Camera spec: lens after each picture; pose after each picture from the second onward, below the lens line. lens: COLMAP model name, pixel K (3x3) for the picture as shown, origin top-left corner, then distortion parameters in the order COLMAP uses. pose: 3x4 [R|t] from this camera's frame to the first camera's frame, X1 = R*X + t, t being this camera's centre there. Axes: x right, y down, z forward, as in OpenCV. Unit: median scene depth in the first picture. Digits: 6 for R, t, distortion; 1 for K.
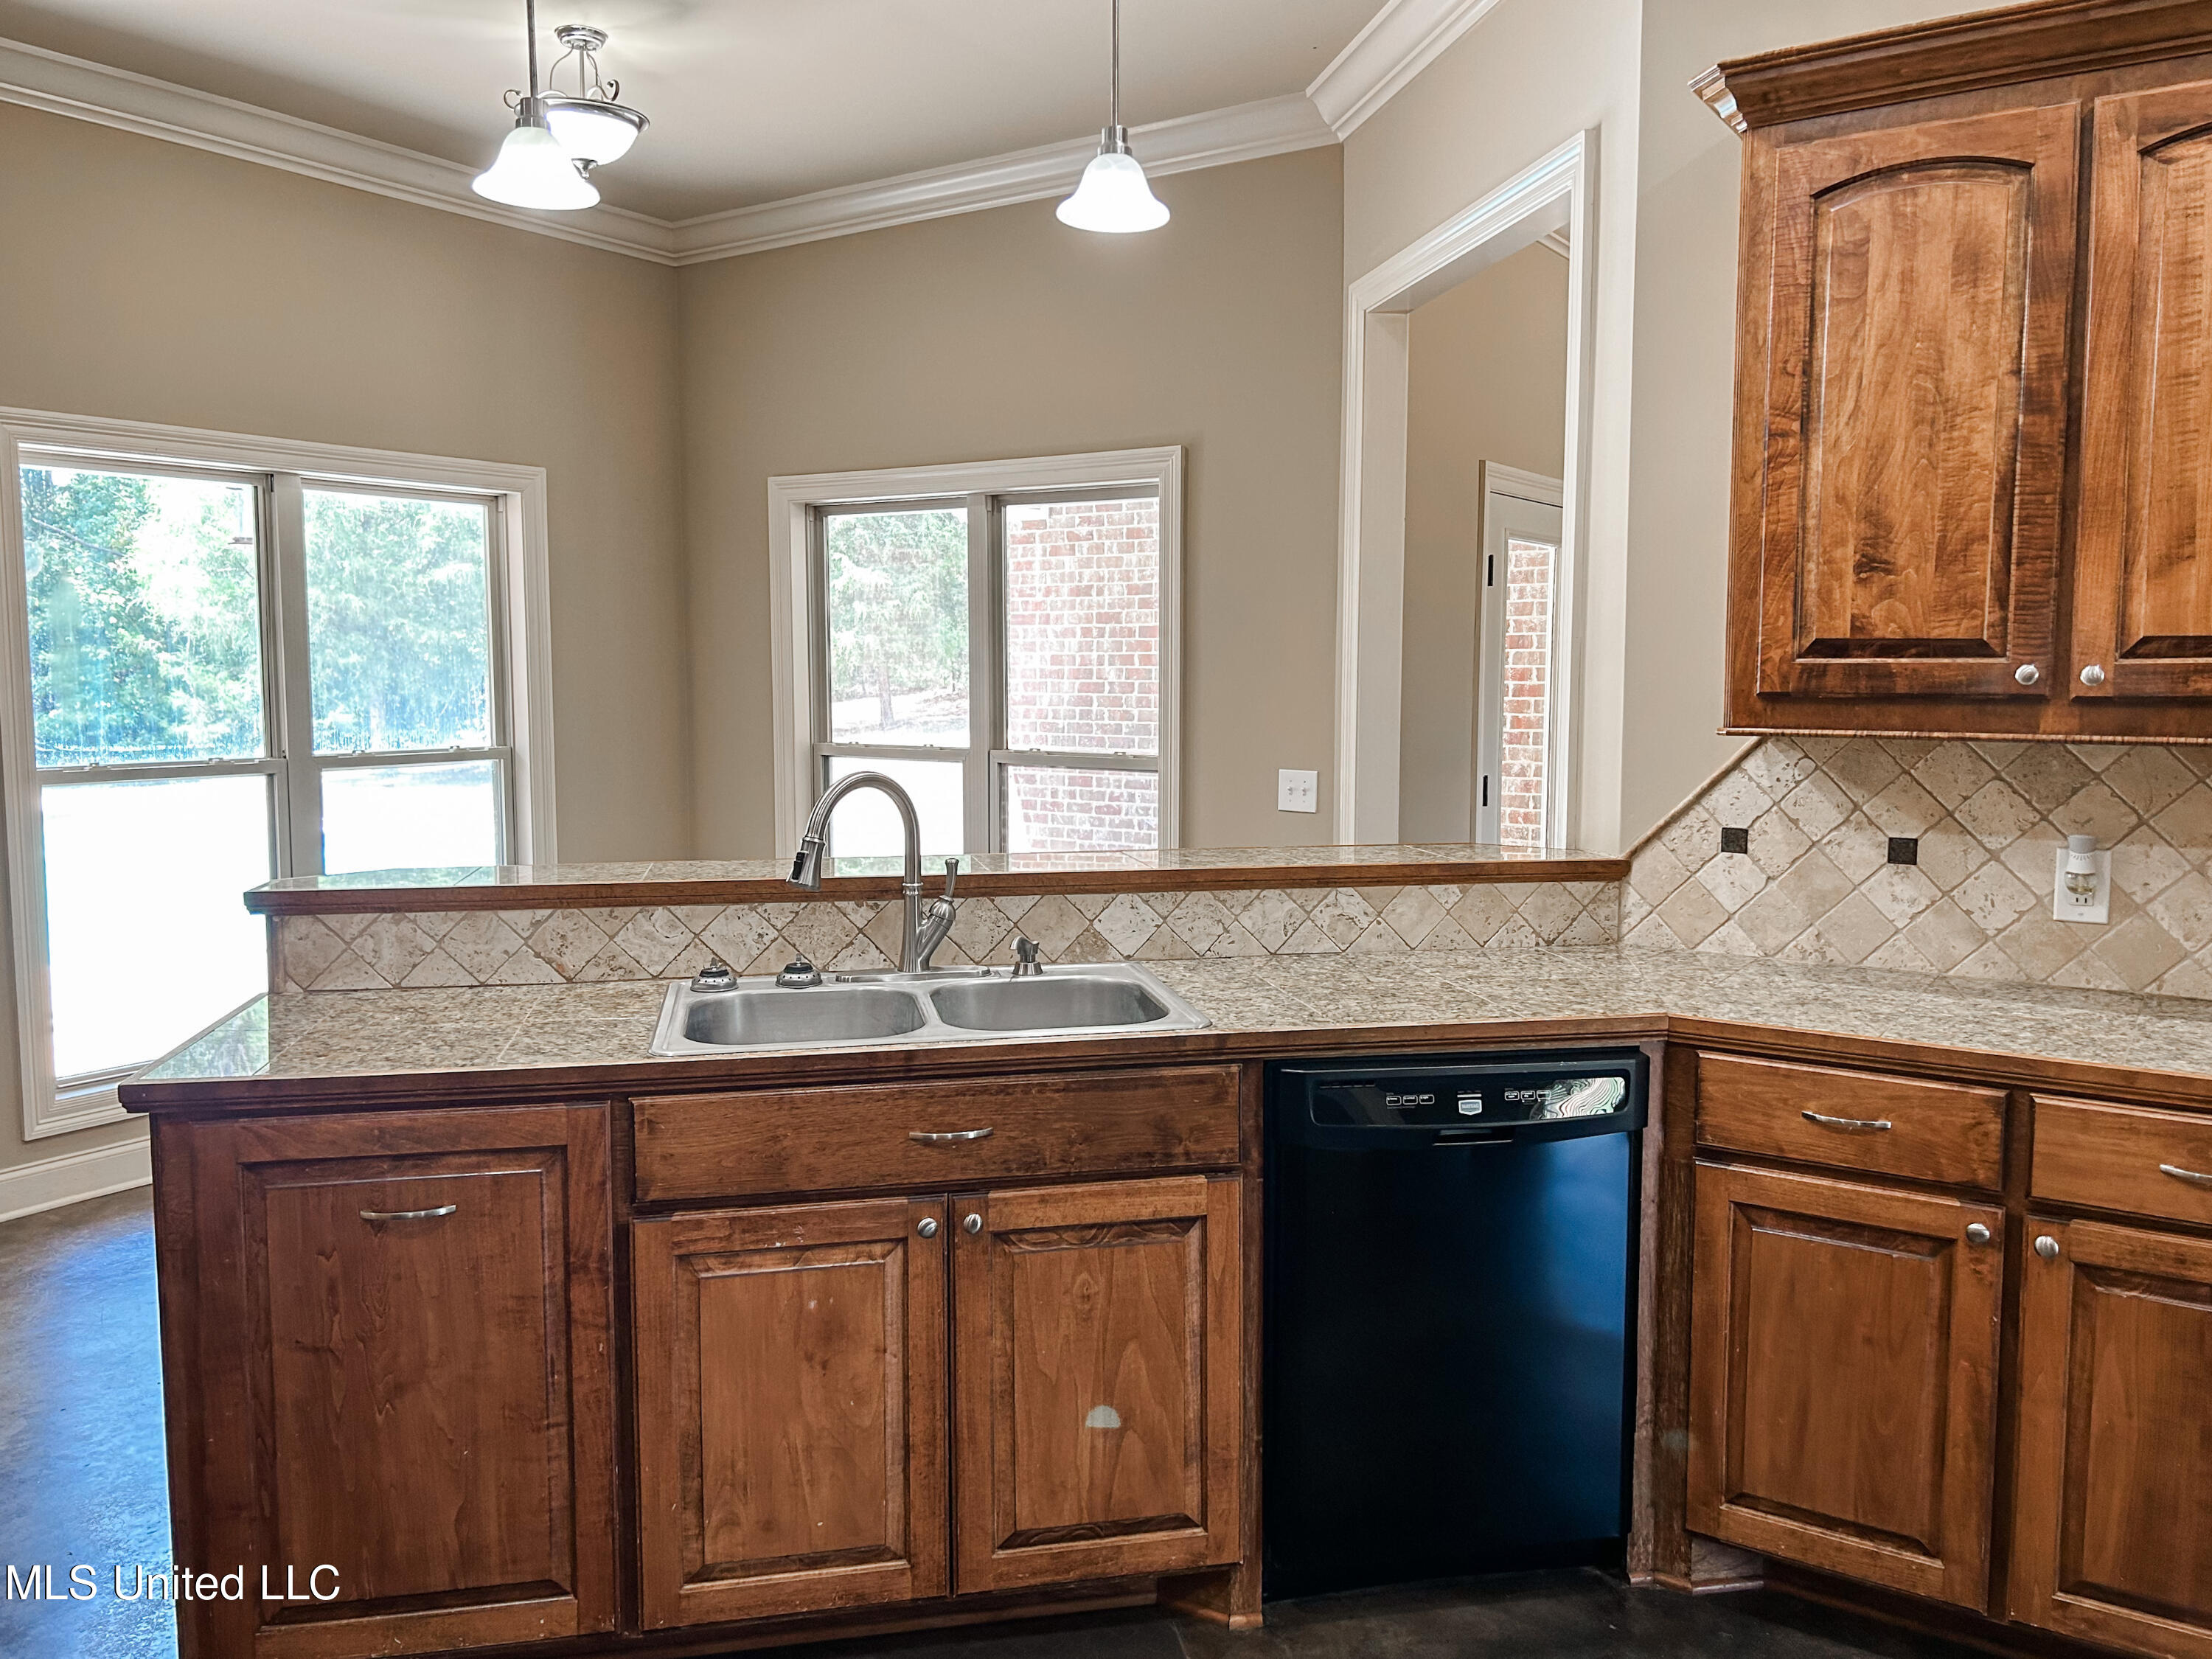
lens RADIAL K [[1659.6, 0, 1103.3], [0, 1659.6, 820.8], [0, 0, 1]] dist [0.051266, -0.055225]
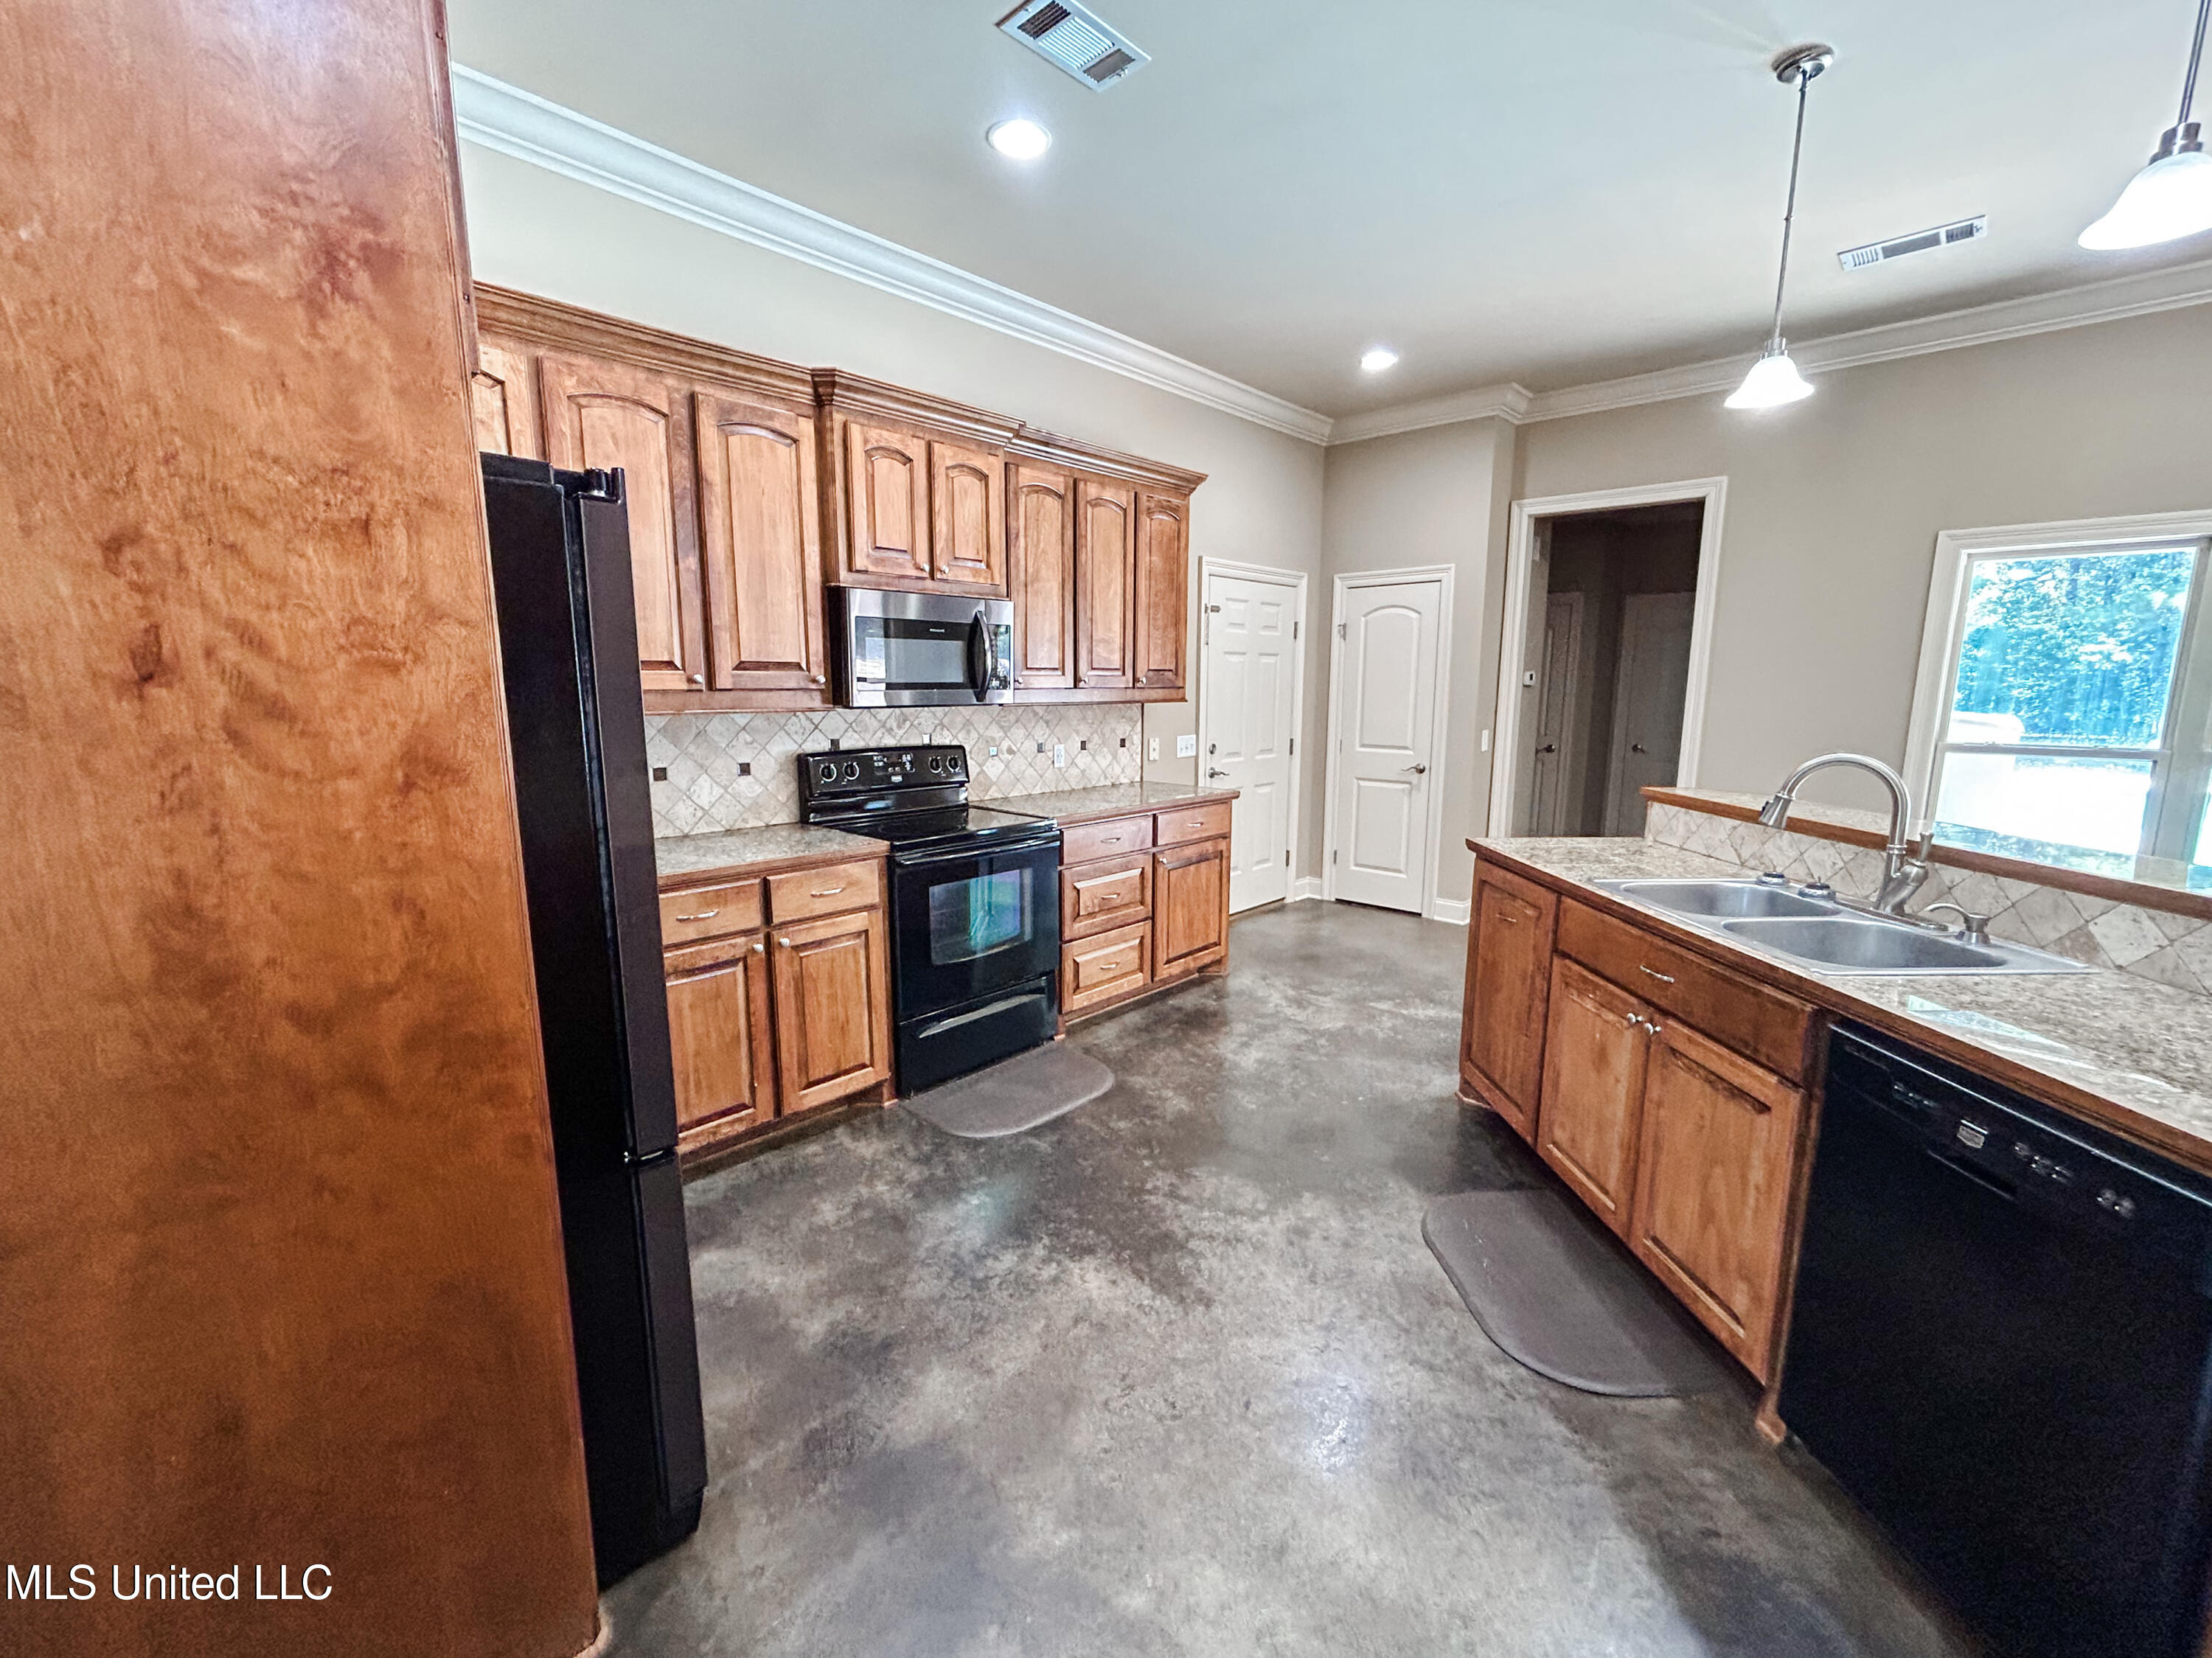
lens RADIAL K [[907.5, 0, 1106.0], [0, 907.5, 829.0], [0, 0, 1]] dist [0.000082, -0.000026]
pose [[-0.171257, 0.159794, -0.972181, 0.793935], [-0.093061, 0.979724, 0.177427, -0.050444], [0.980821, 0.120858, -0.152914, 0.575128]]
